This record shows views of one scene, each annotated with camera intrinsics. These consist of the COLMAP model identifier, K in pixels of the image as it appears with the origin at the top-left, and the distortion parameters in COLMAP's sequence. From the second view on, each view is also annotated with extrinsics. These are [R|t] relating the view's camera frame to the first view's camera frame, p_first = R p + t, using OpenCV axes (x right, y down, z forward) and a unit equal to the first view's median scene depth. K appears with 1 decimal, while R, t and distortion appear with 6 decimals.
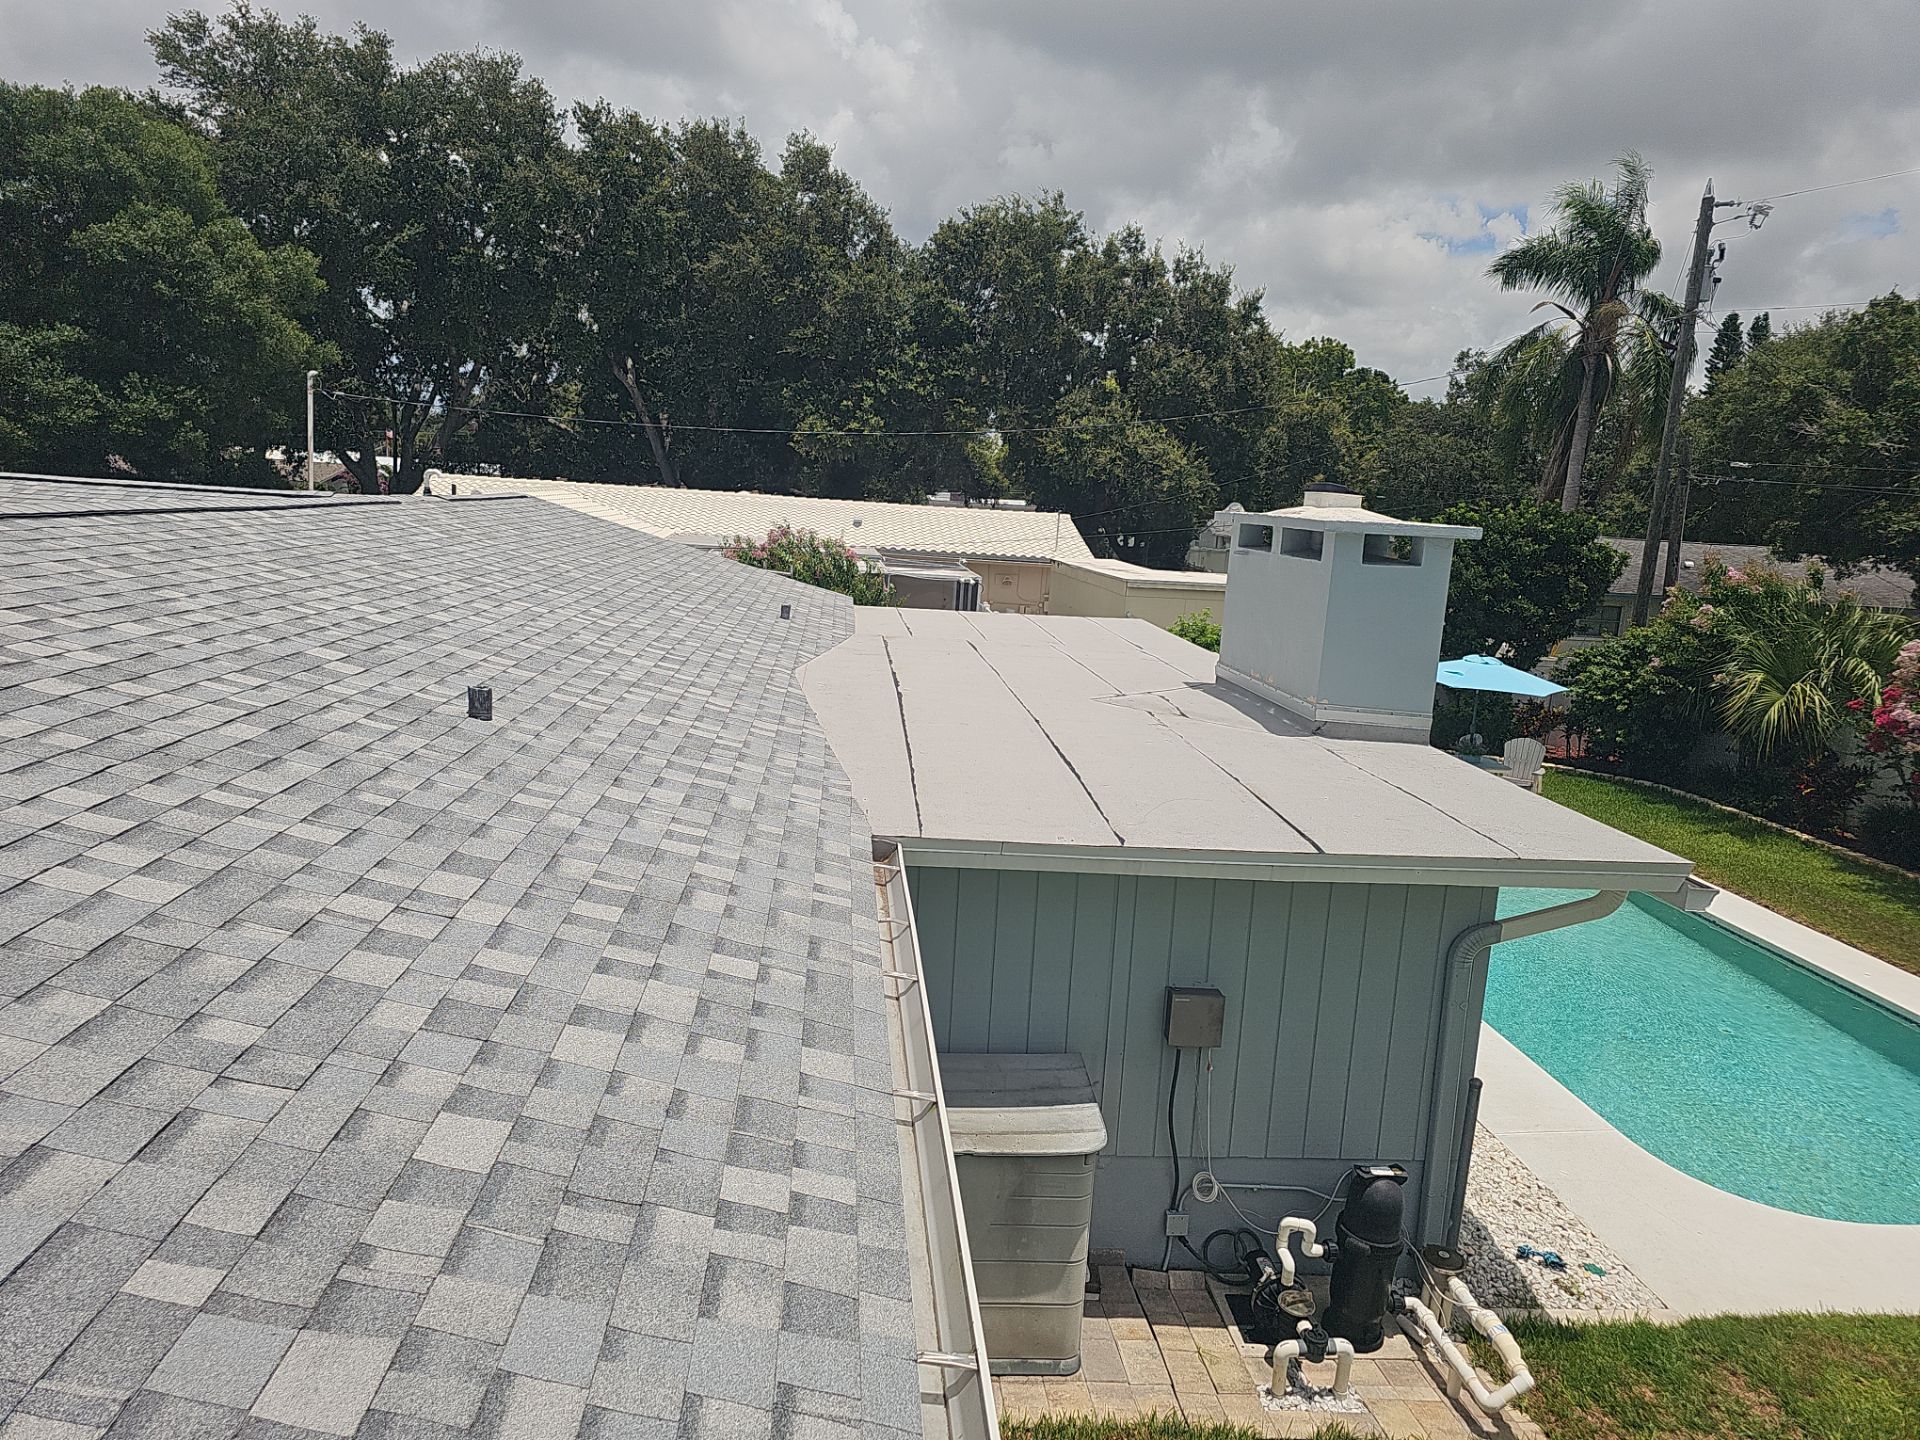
lens RADIAL K [[1274.5, 0, 960.0], [0, 1274.5, 720.0], [0, 0, 1]] dist [0.070925, -0.049792]
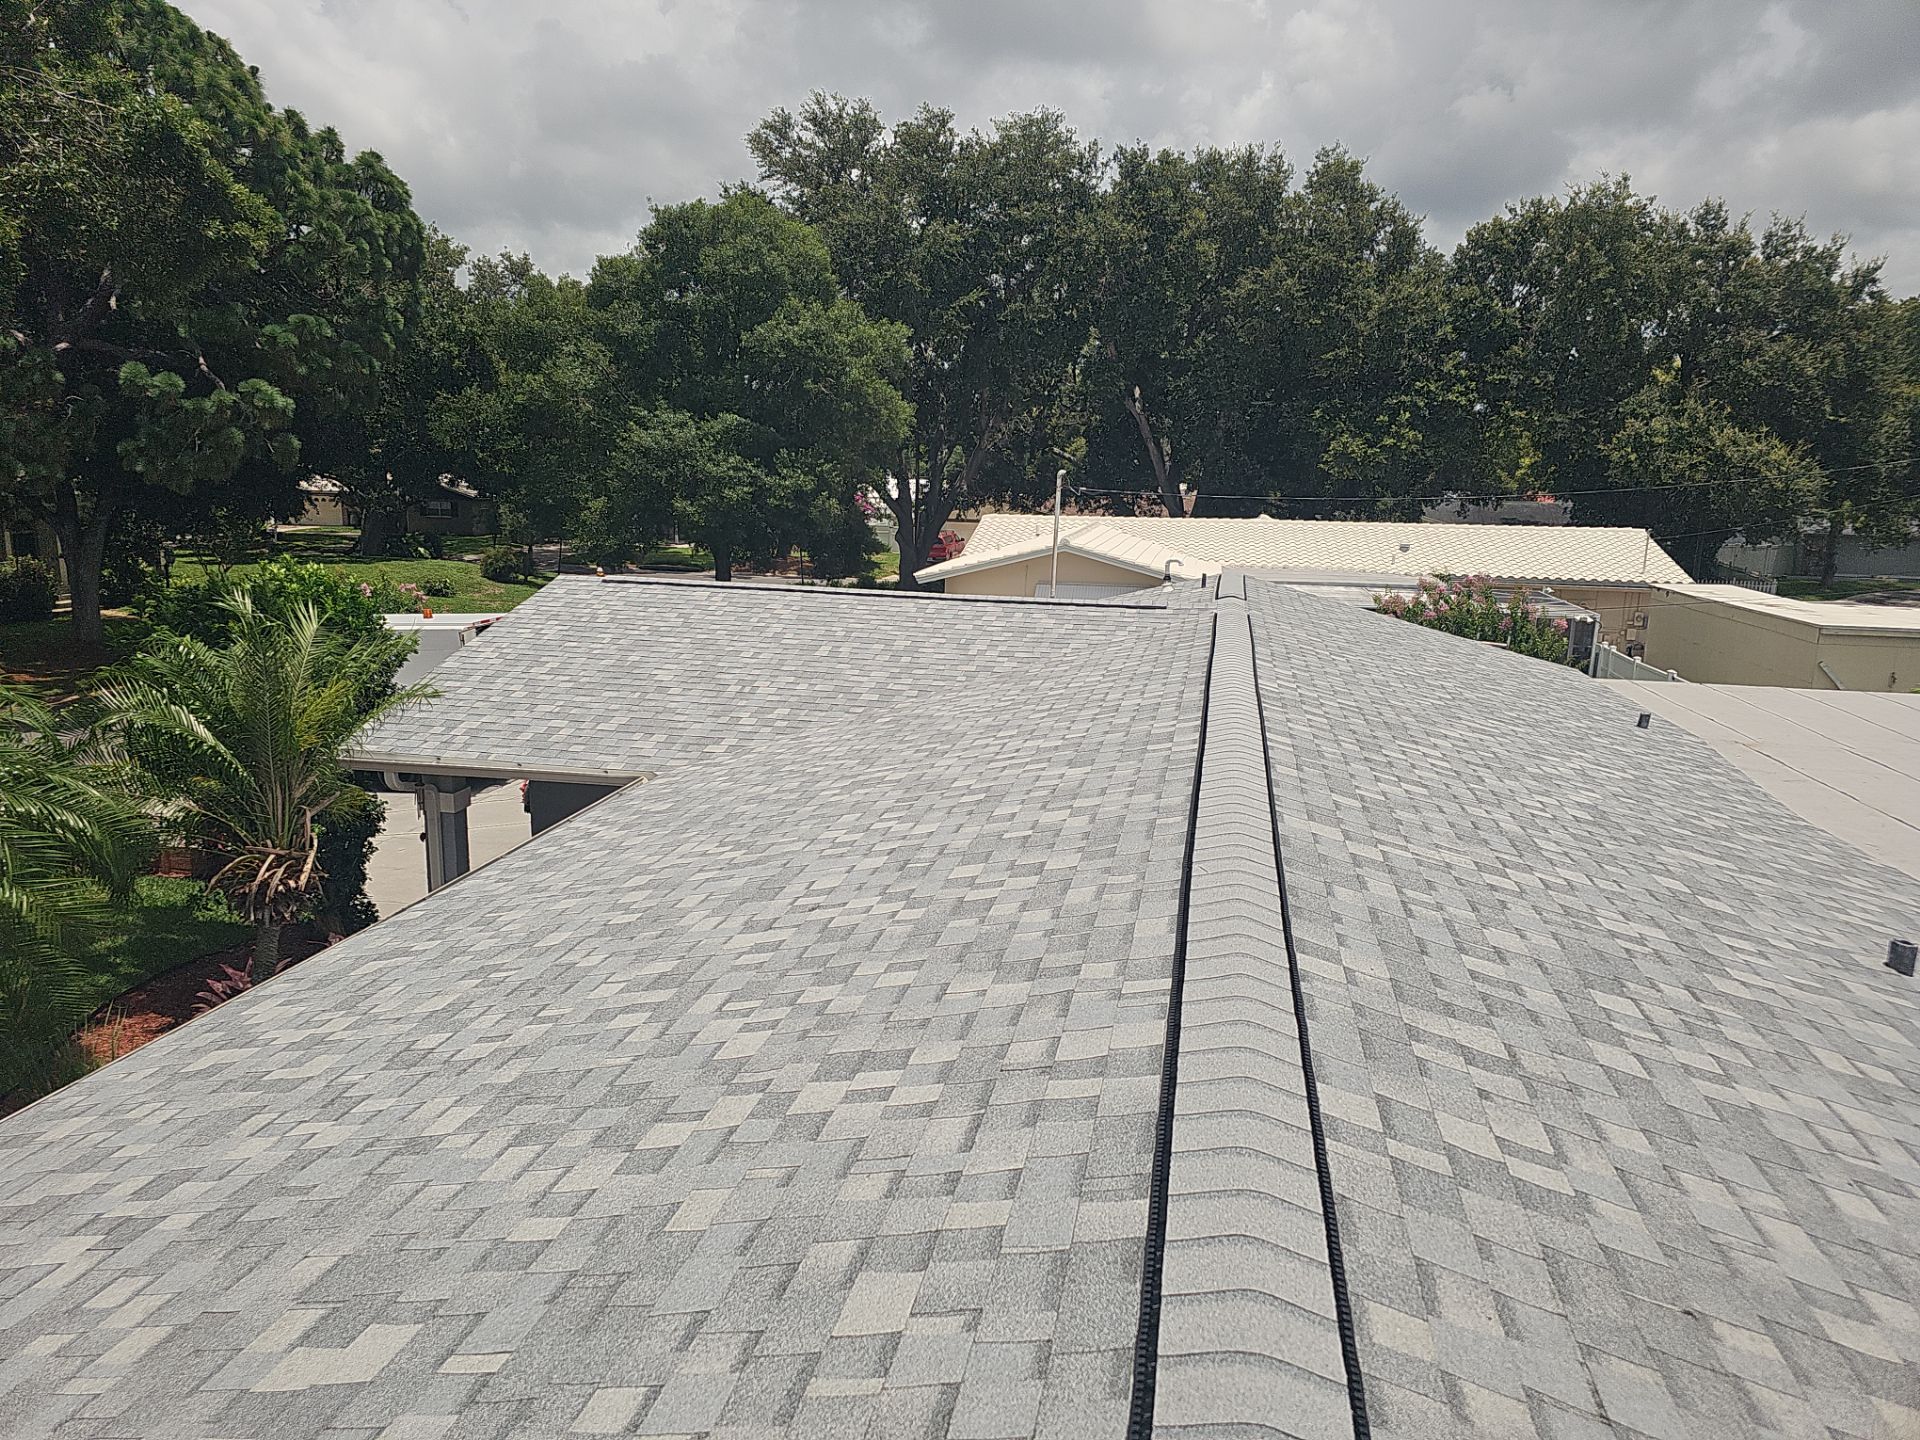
lens RADIAL K [[1413.7, 0, 960.9], [0, 1413.7, 670.2], [0, 0, 1]] dist [0.023971, 0.000538]
pose [[0.961310, -0.006983, -0.275379, -0.098133], [-0.004840, 0.999096, -0.042231, -0.017880], [0.275425, 0.041930, 0.960408, -0.075829]]
